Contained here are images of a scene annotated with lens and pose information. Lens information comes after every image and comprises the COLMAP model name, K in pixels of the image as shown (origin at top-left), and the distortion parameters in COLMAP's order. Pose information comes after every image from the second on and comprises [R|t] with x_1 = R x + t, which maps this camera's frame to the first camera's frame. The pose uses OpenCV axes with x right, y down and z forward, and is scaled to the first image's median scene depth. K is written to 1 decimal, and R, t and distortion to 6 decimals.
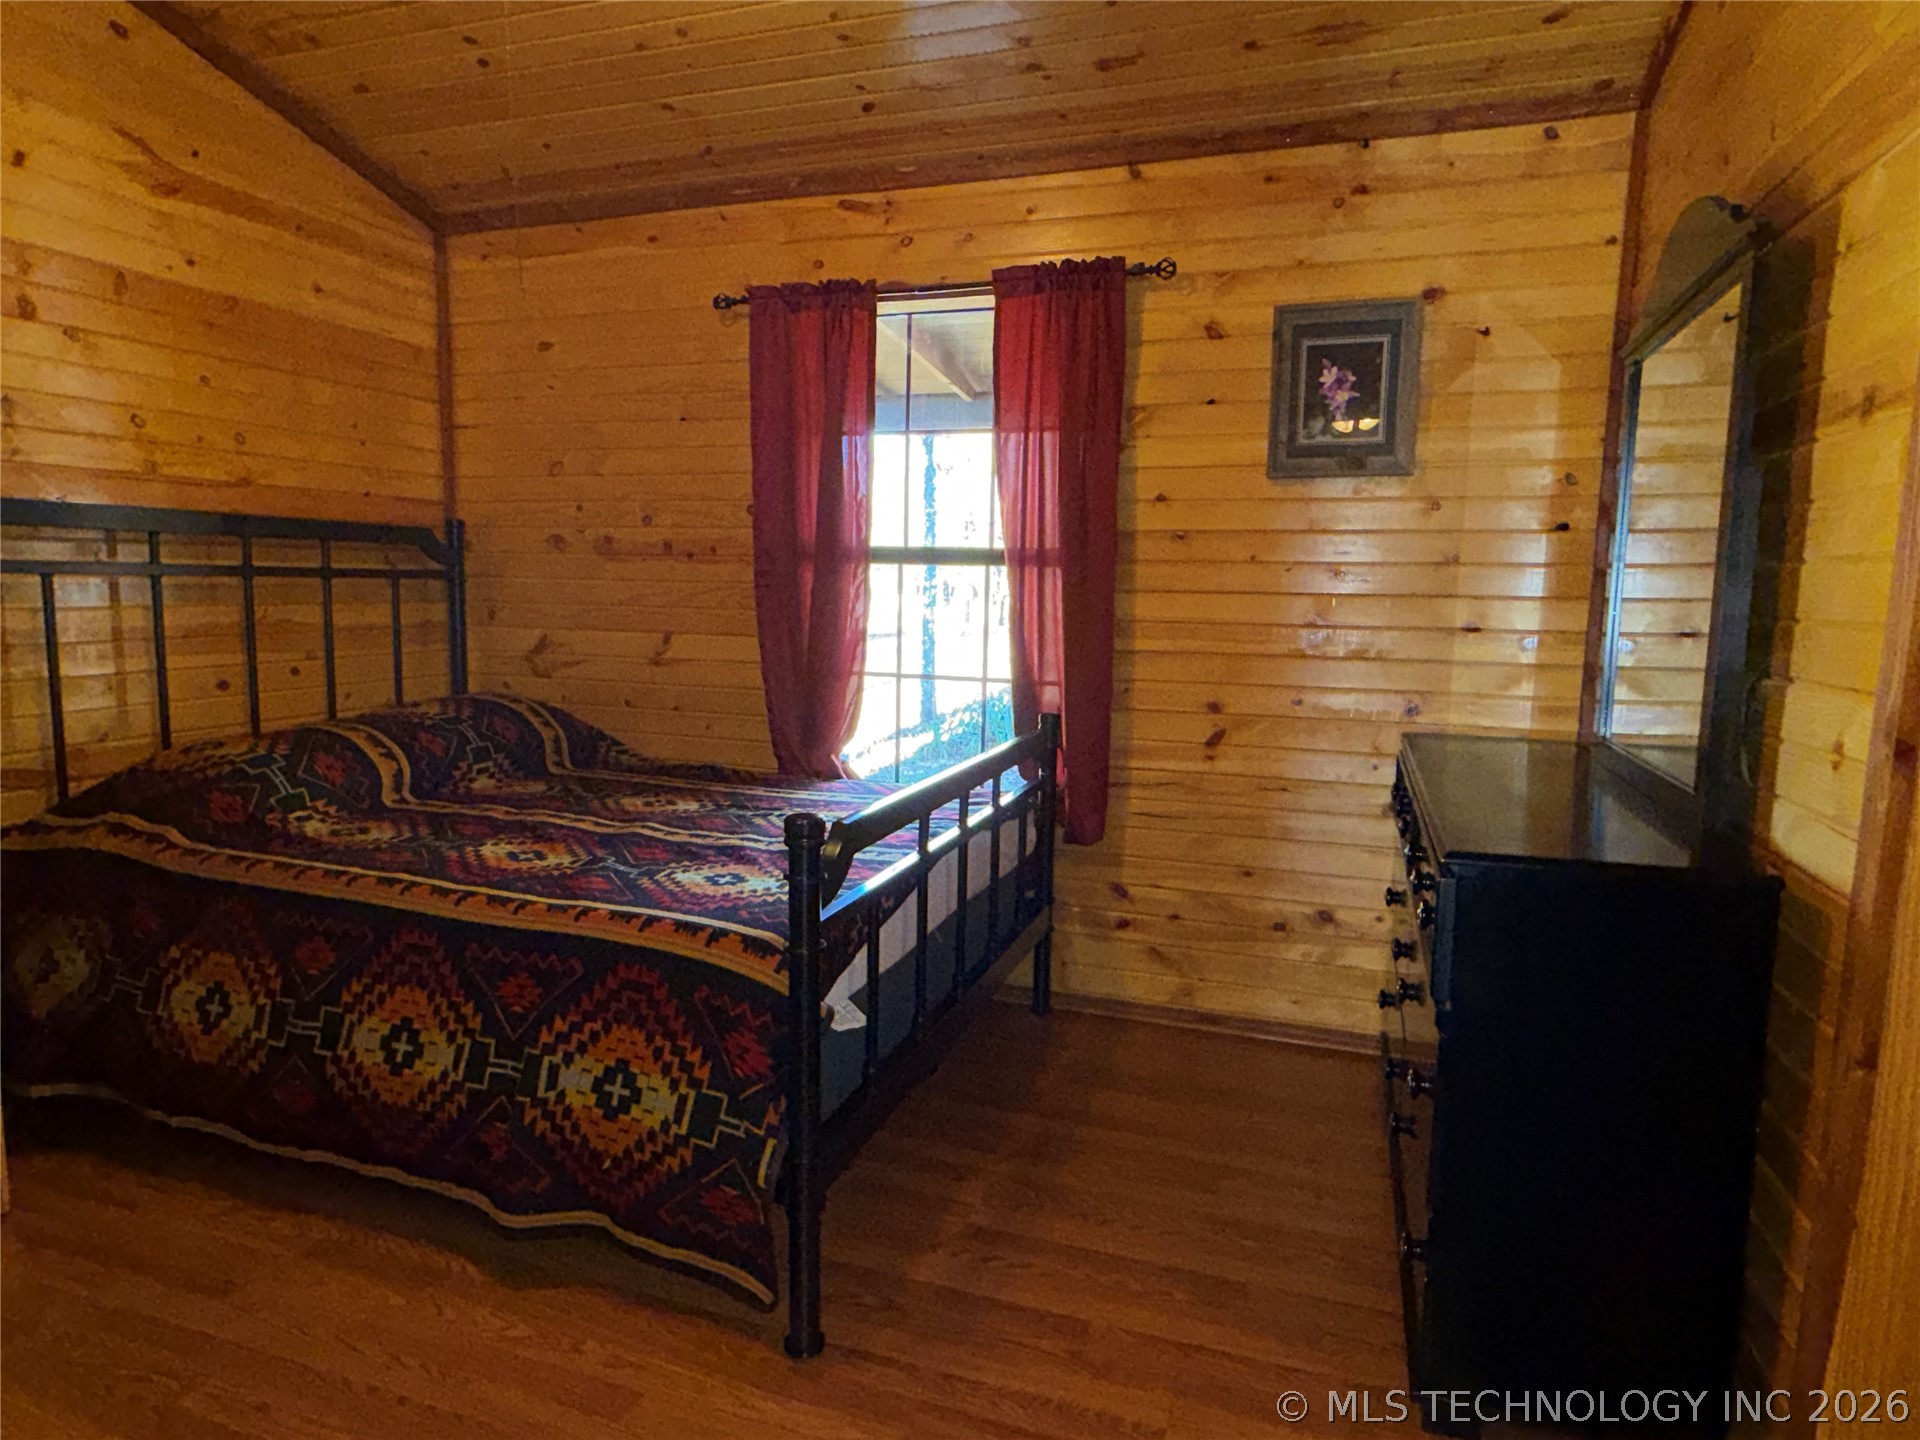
lens RADIAL K [[1128.6, 0, 960.0], [0, 1128.6, 720.0], [0, 0, 1]] dist [-0.001017, 0.003289]
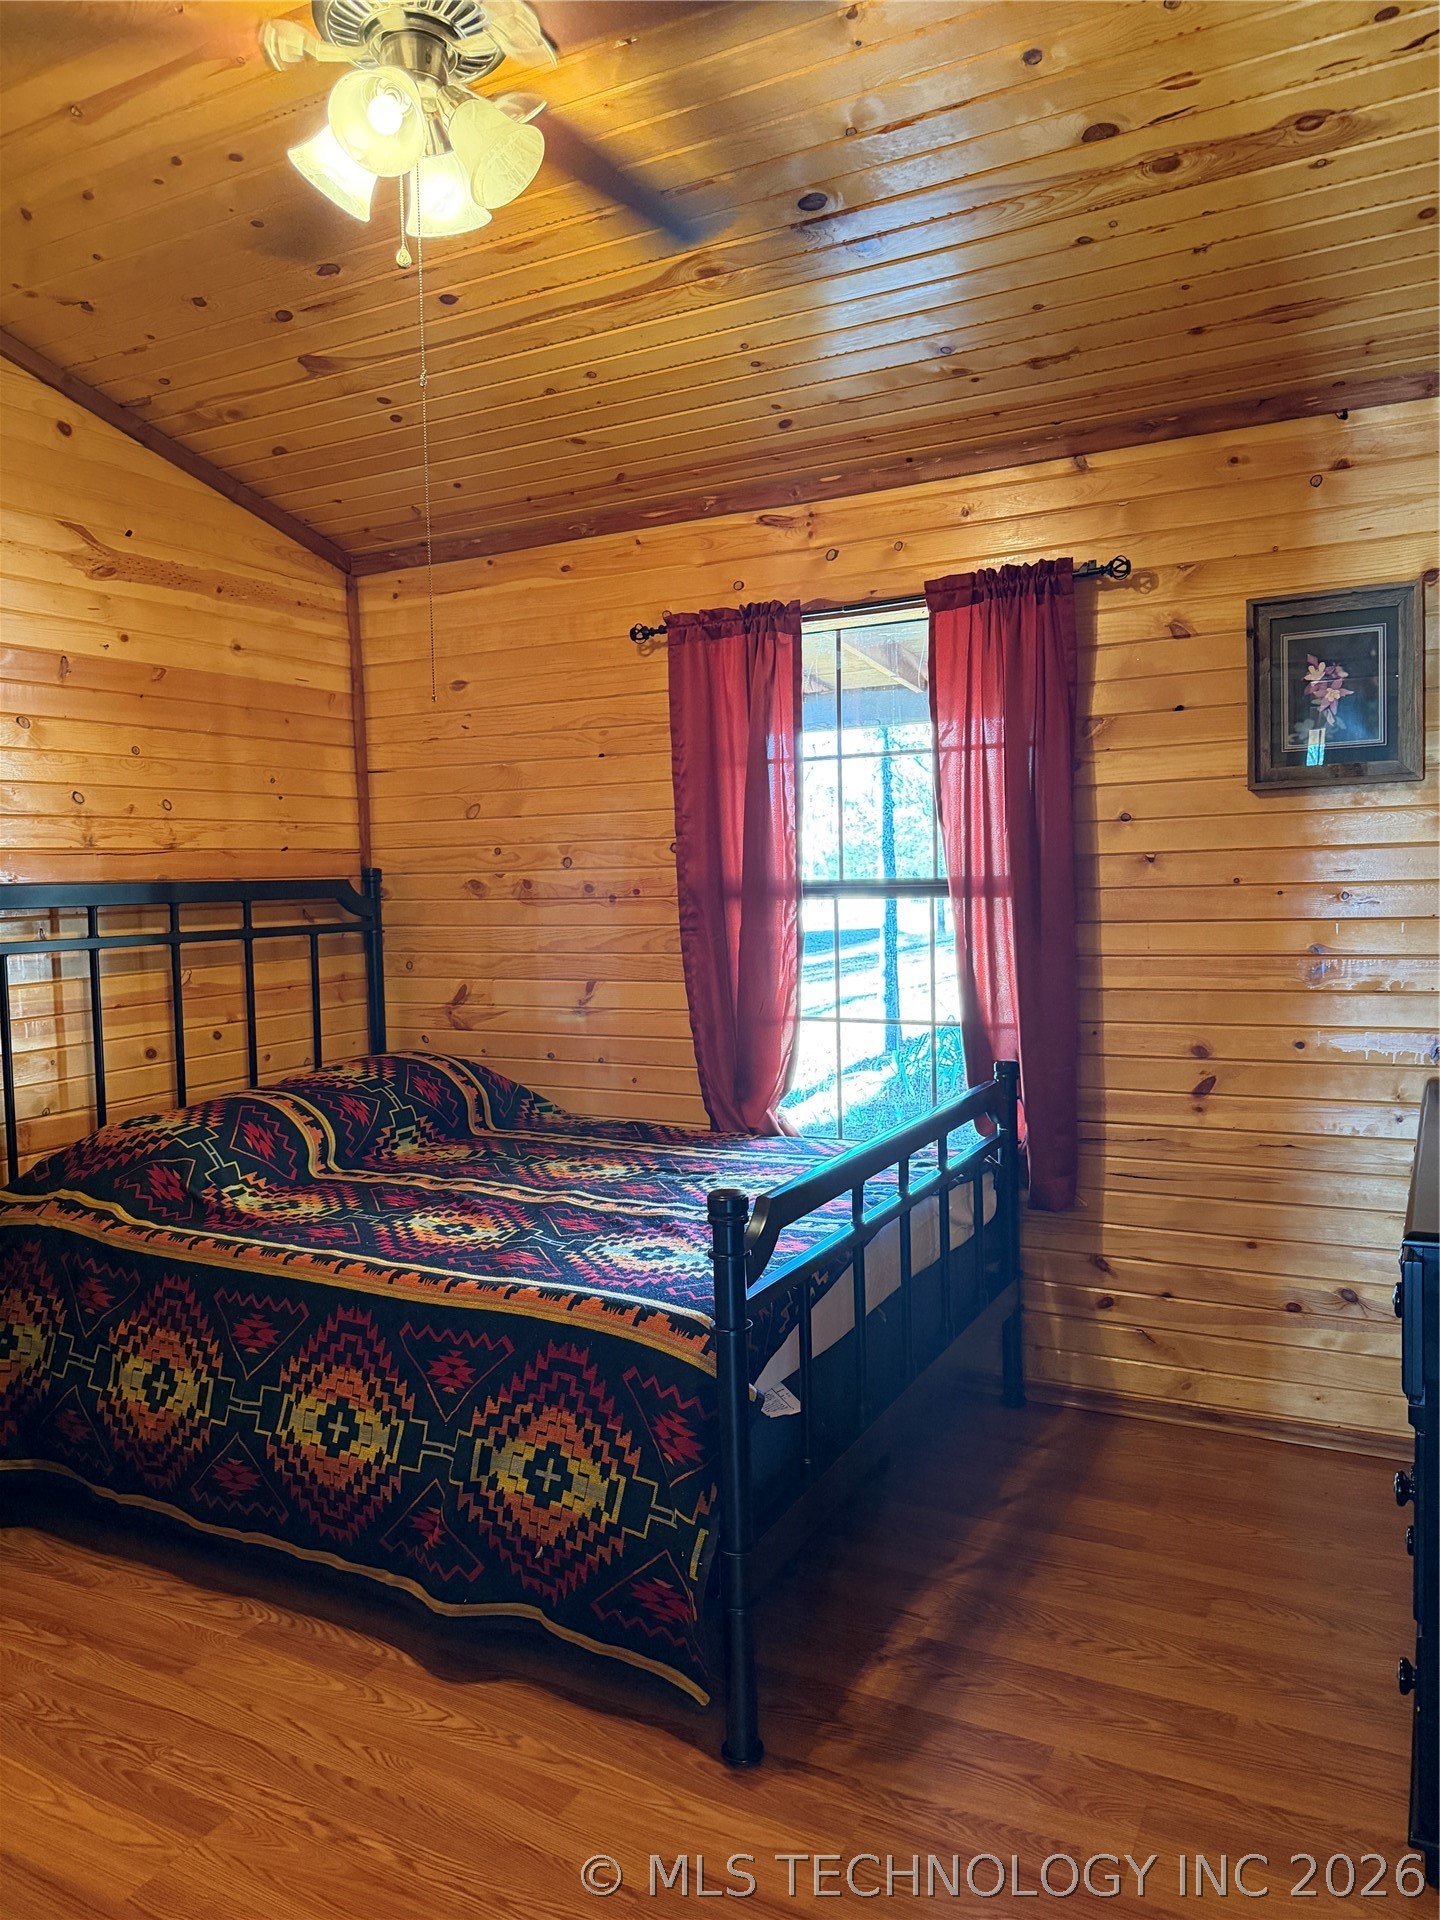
lens RADIAL K [[1371.7, 0, 720.0], [0, 1371.7, 960.0], [0, 0, 1]] dist [0.169066, -0.363360]
pose [[0.986834, -0.033737, -0.158181, 0.034380], [0.024842, 0.998015, -0.057875, -0.030831], [0.159819, 0.053183, 0.985713, -0.133232]]
